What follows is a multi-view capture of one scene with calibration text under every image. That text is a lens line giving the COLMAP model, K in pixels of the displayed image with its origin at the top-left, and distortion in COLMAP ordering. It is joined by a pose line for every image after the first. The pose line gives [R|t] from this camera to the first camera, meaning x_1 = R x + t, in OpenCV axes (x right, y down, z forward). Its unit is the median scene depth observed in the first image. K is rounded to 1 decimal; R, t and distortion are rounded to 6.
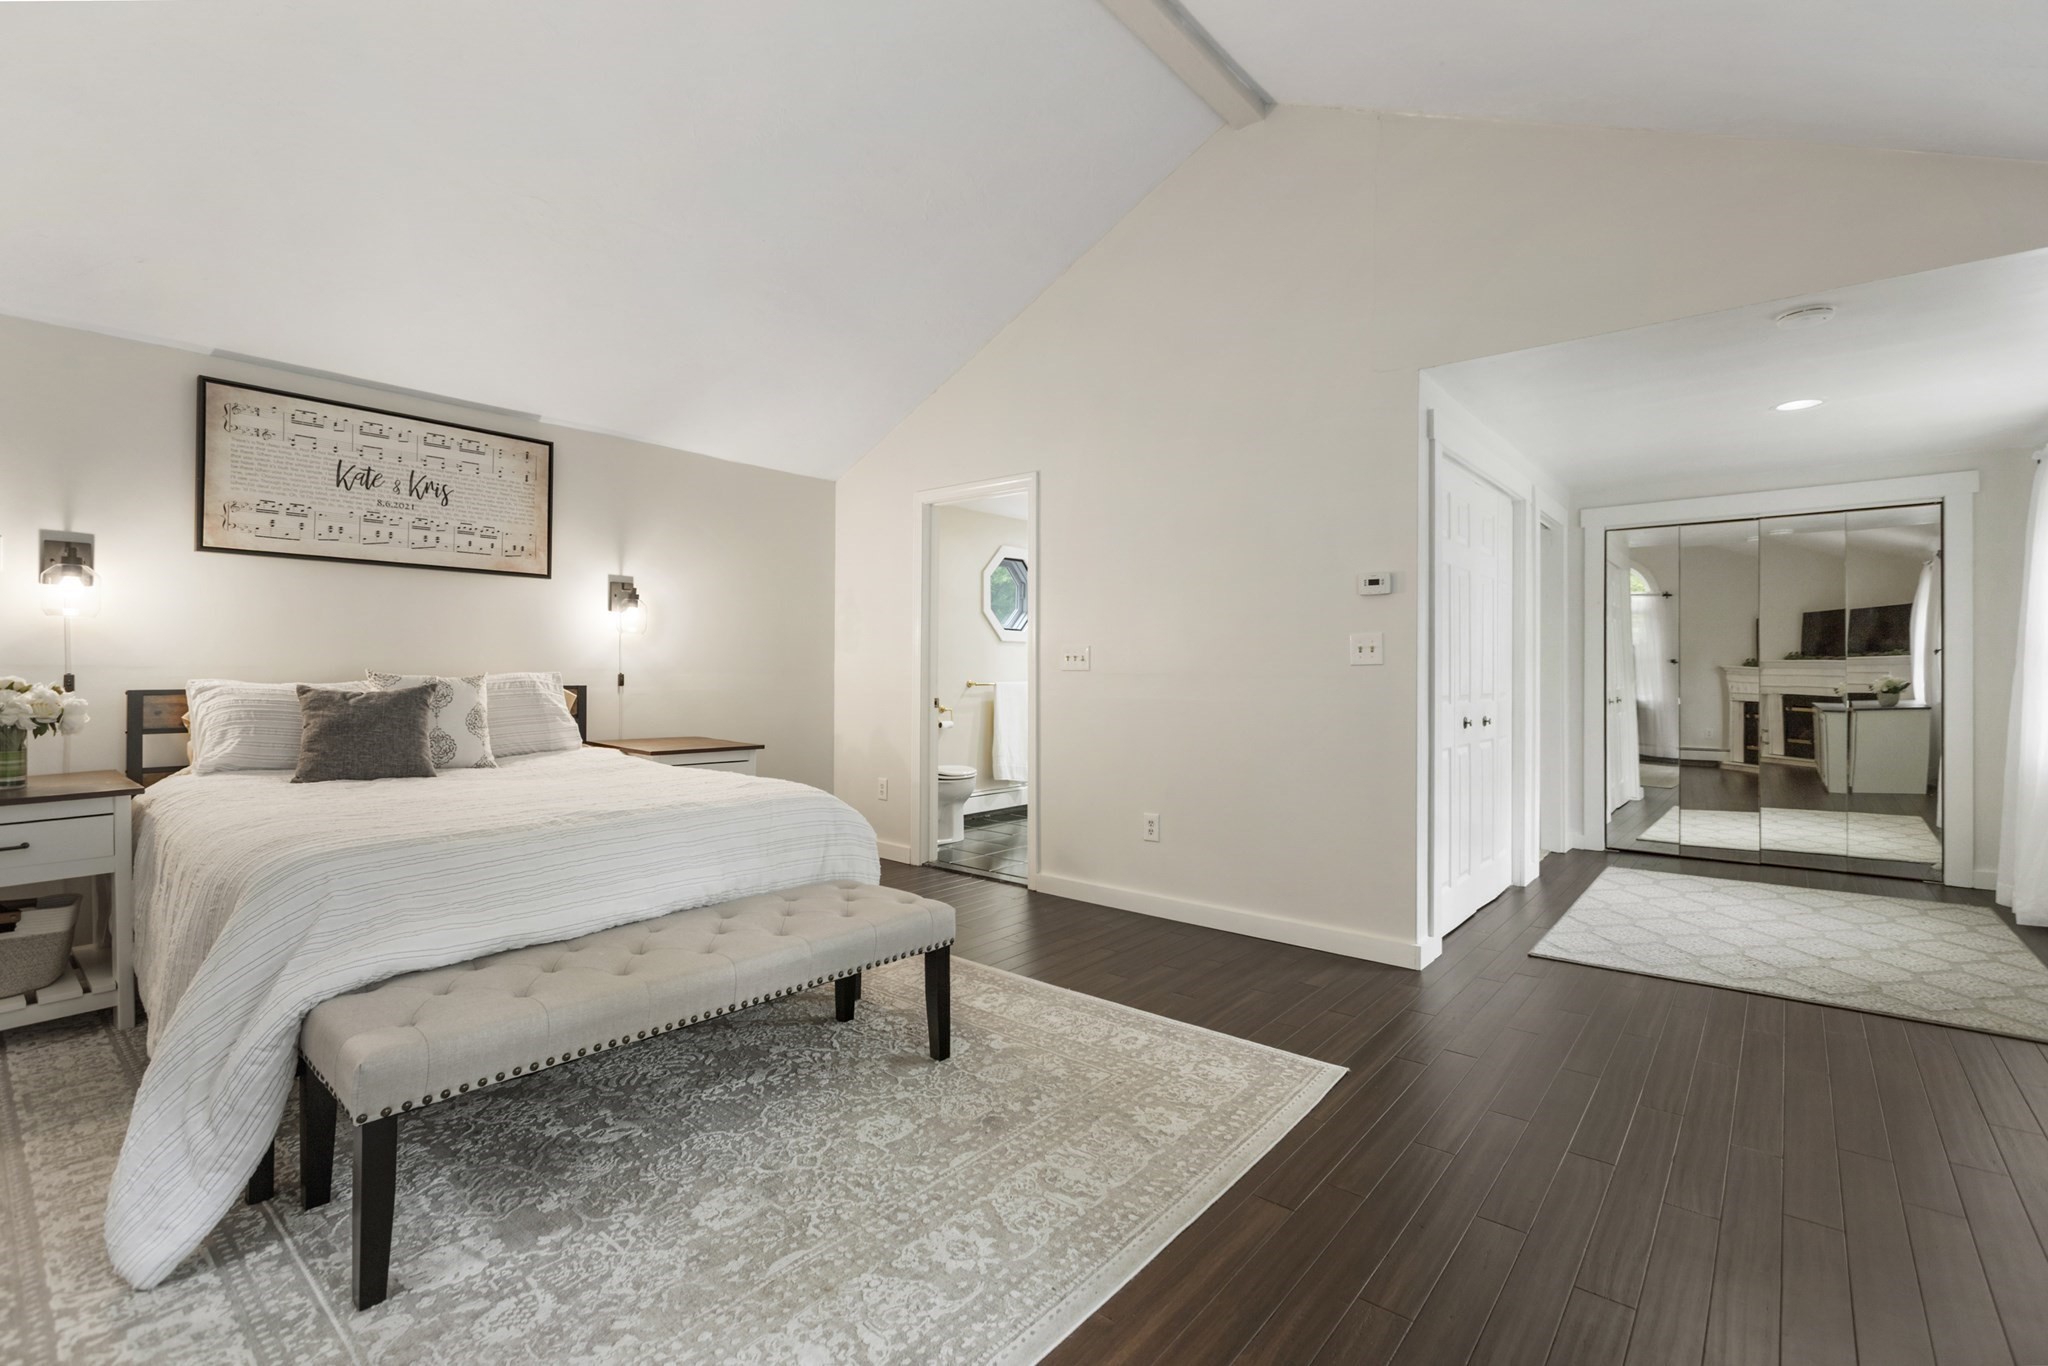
lens RADIAL K [[922.7, 0, 1016.7], [0, 922.7, 666.8], [0, 0, 1]] dist [0.003836, -0.000357]
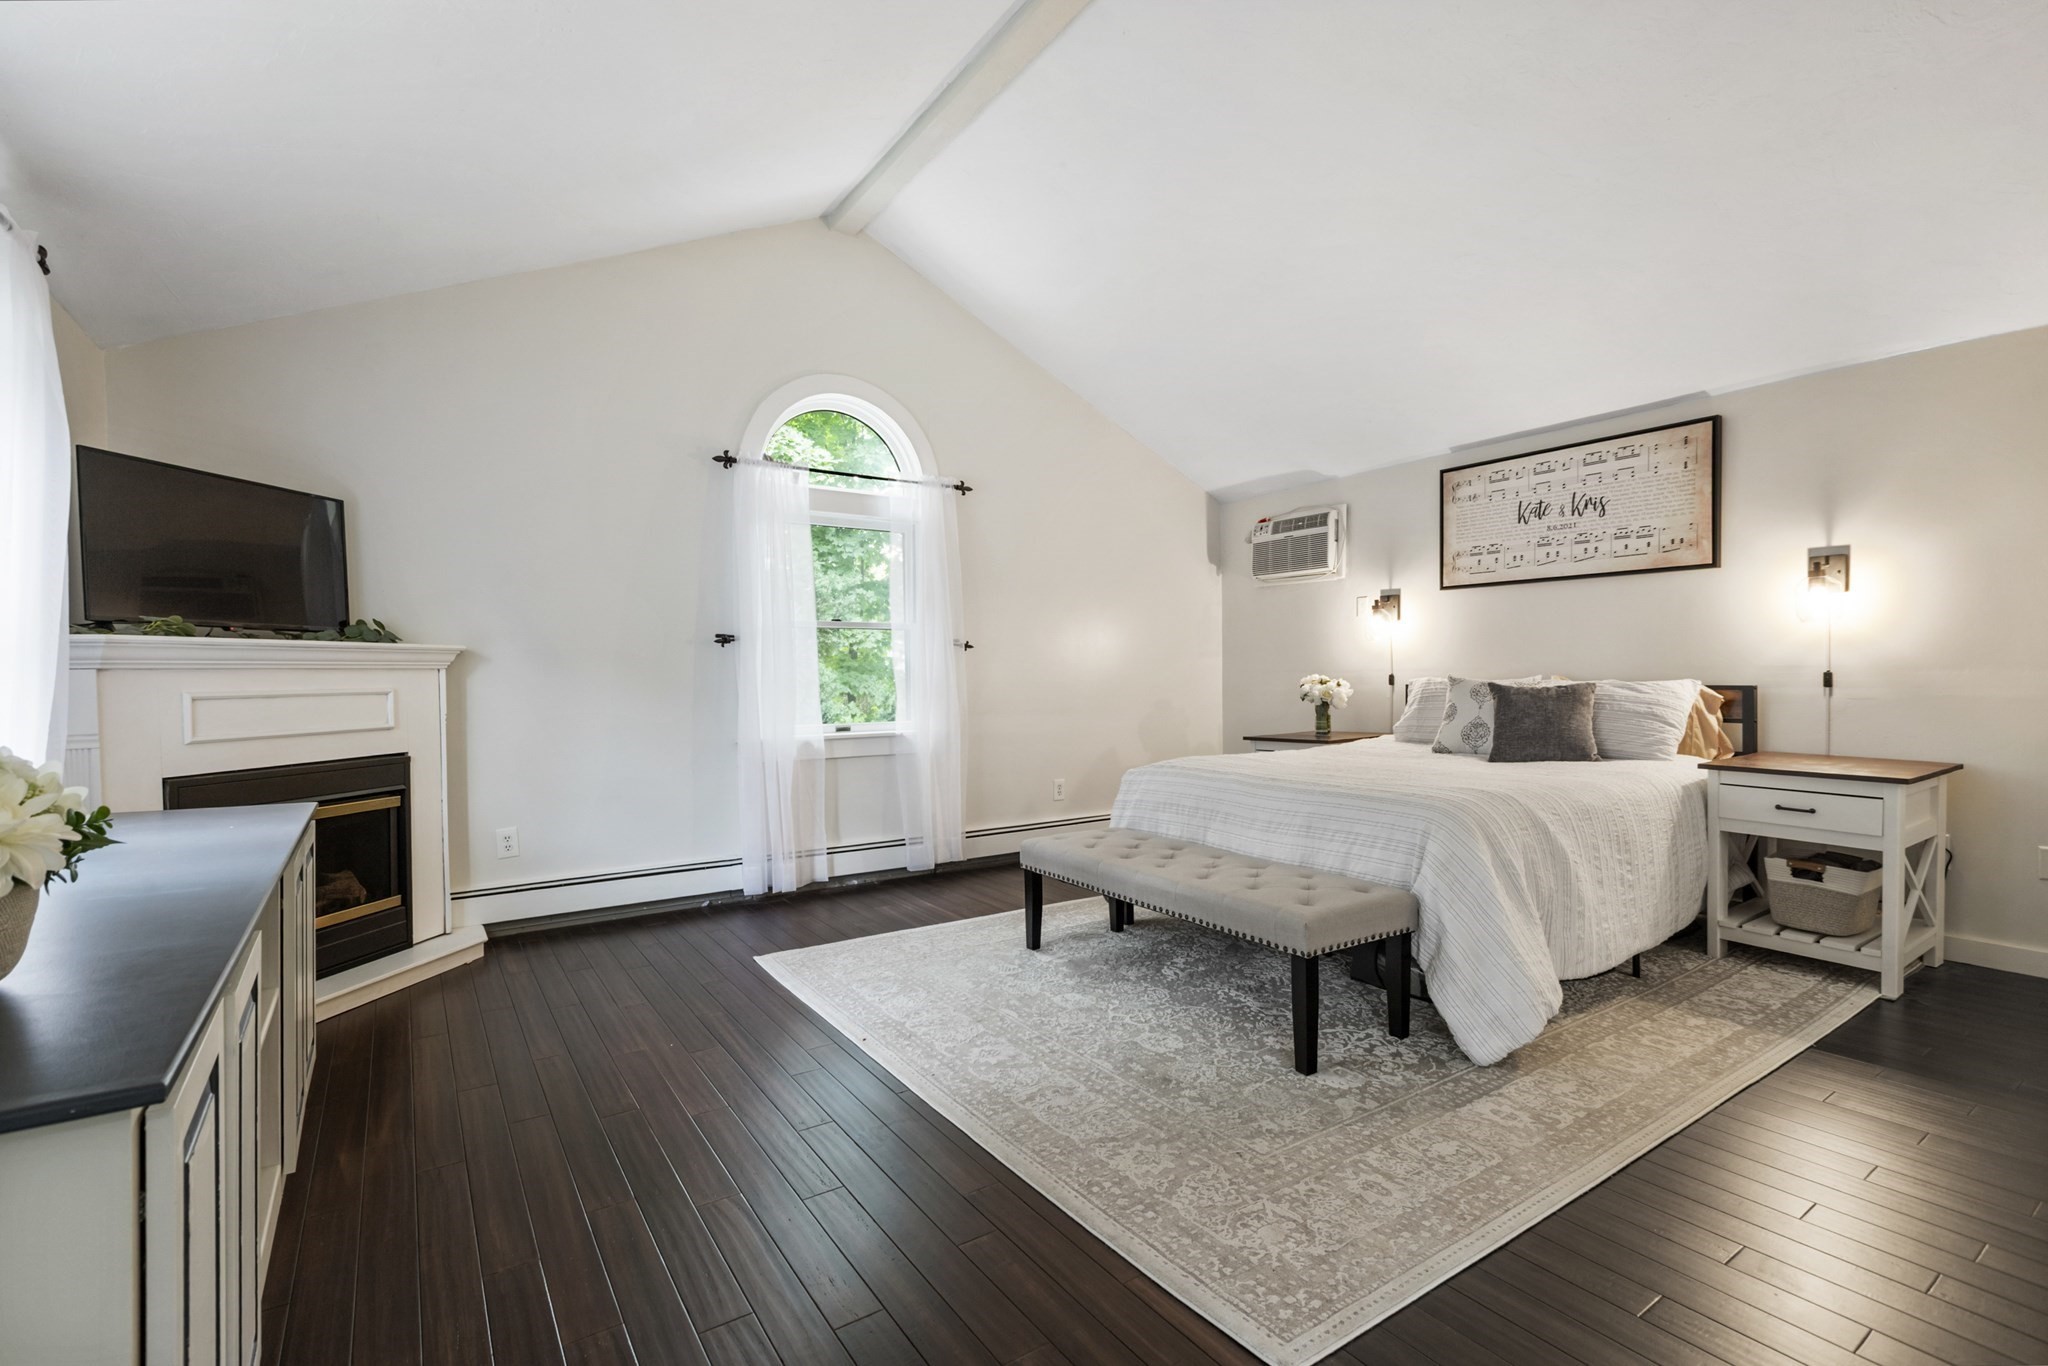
lens RADIAL K [[917.3, 0, 1017.5], [0, 917.3, 678.4], [0, 0, 1]] dist [0.007402, 0.000132]
pose [[-0.272917, 0.003871, -0.962030, 0.665616], [0.011809, 0.999930, 0.000674, 0.006018], [0.961965, -0.011177, -0.272944, 0.706072]]
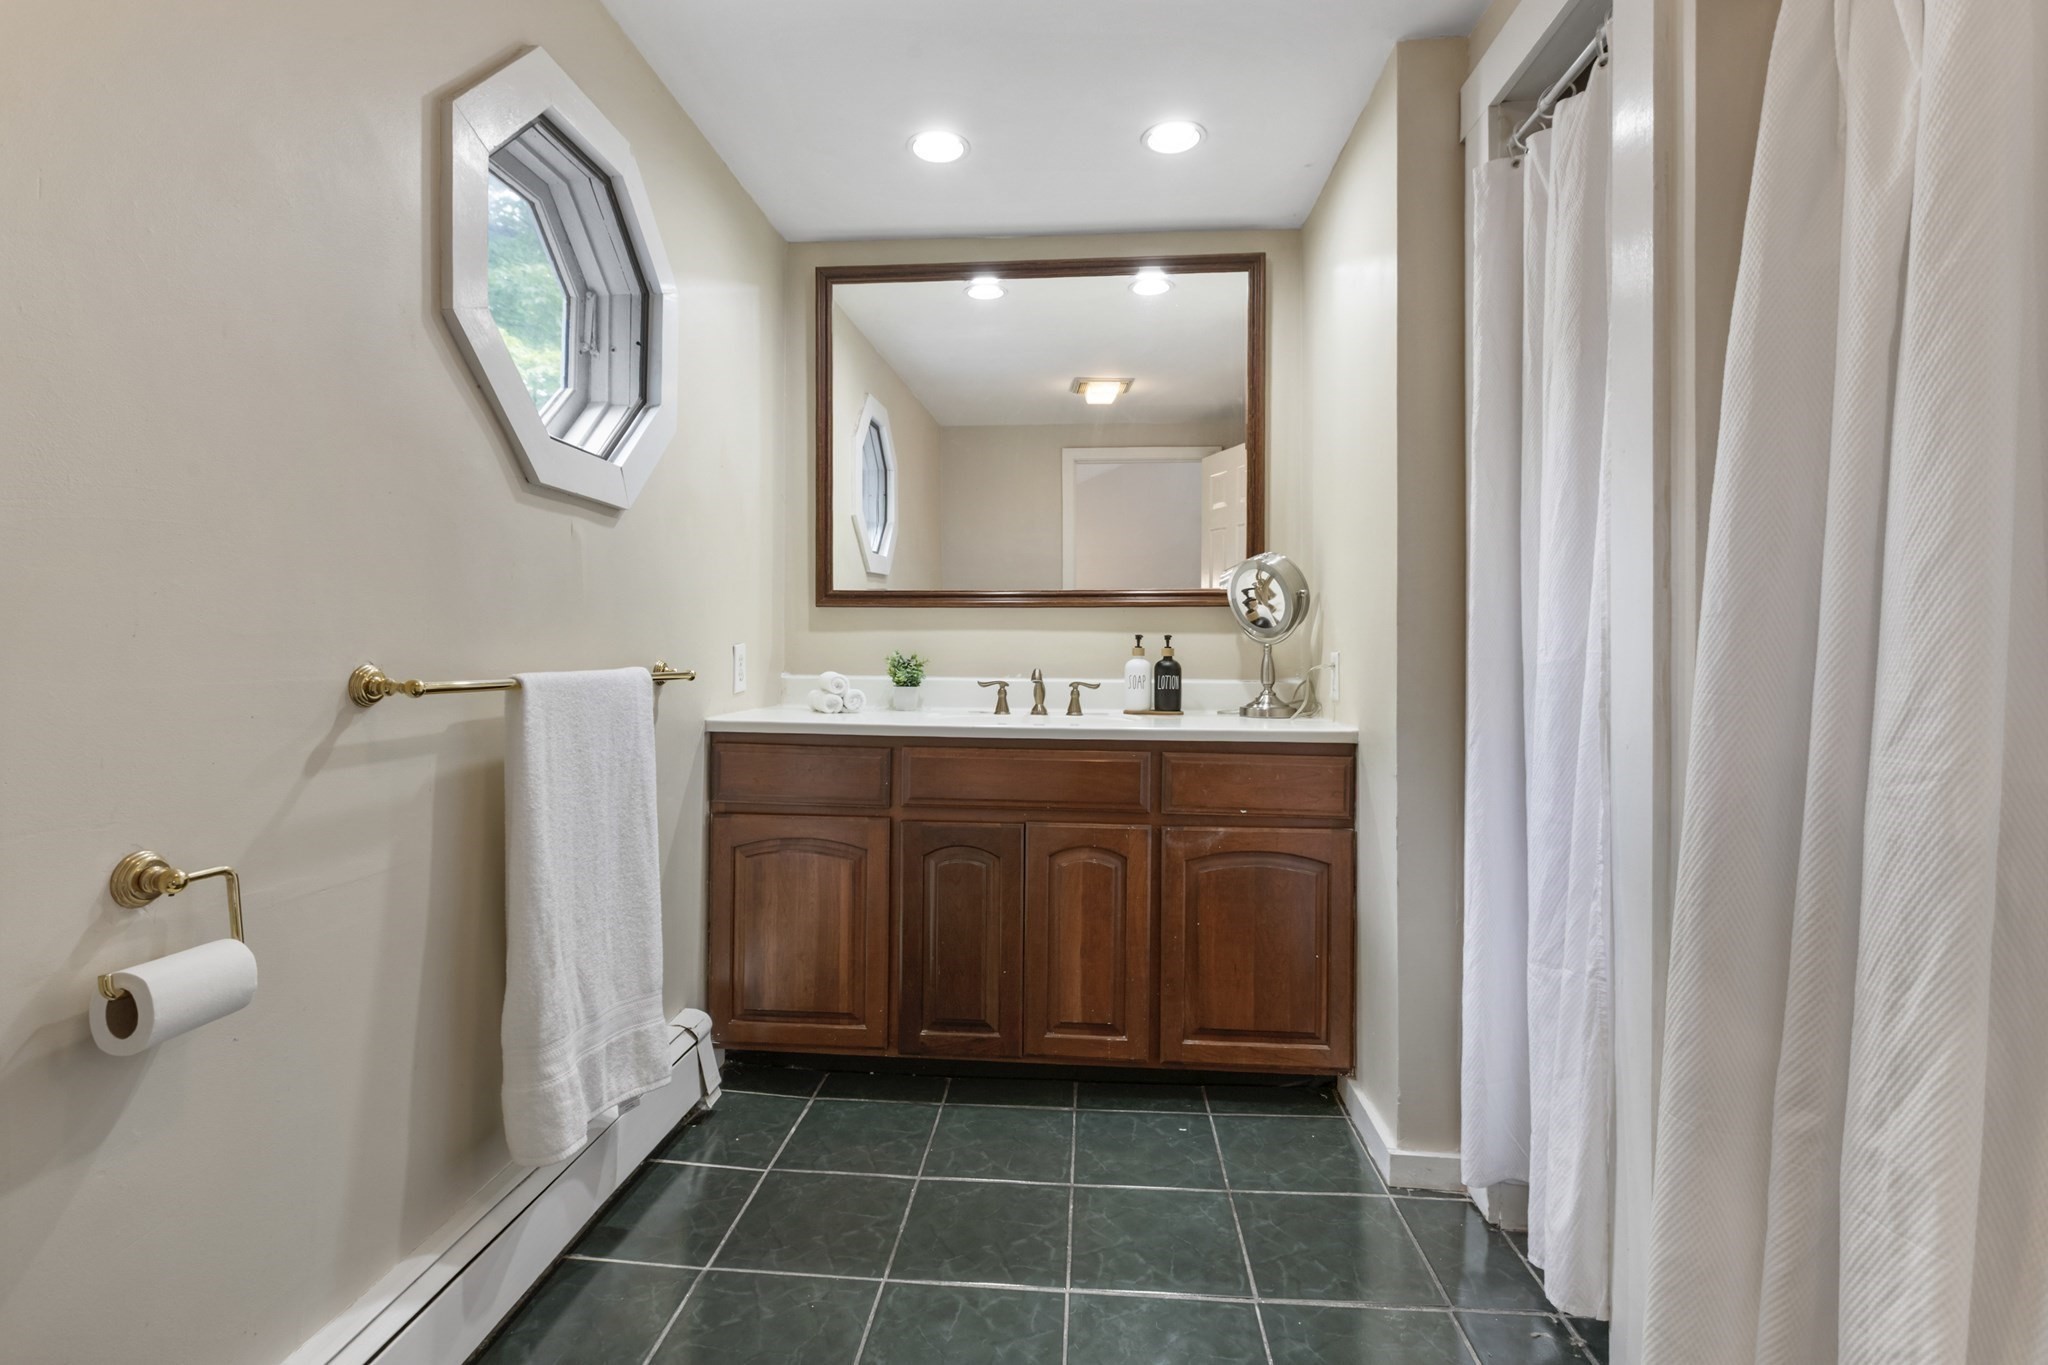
lens RADIAL K [[922.7, 0, 1016.7], [0, 922.7, 666.3], [0, 0, 1]] dist [0.003836, -0.000357]
pose [[0.811838, -0.009155, 0.583811, -0.097445], [-0.001912, 0.999830, 0.018337, 0.018857], [-0.583880, -0.016003, 0.811682, 1.429912]]
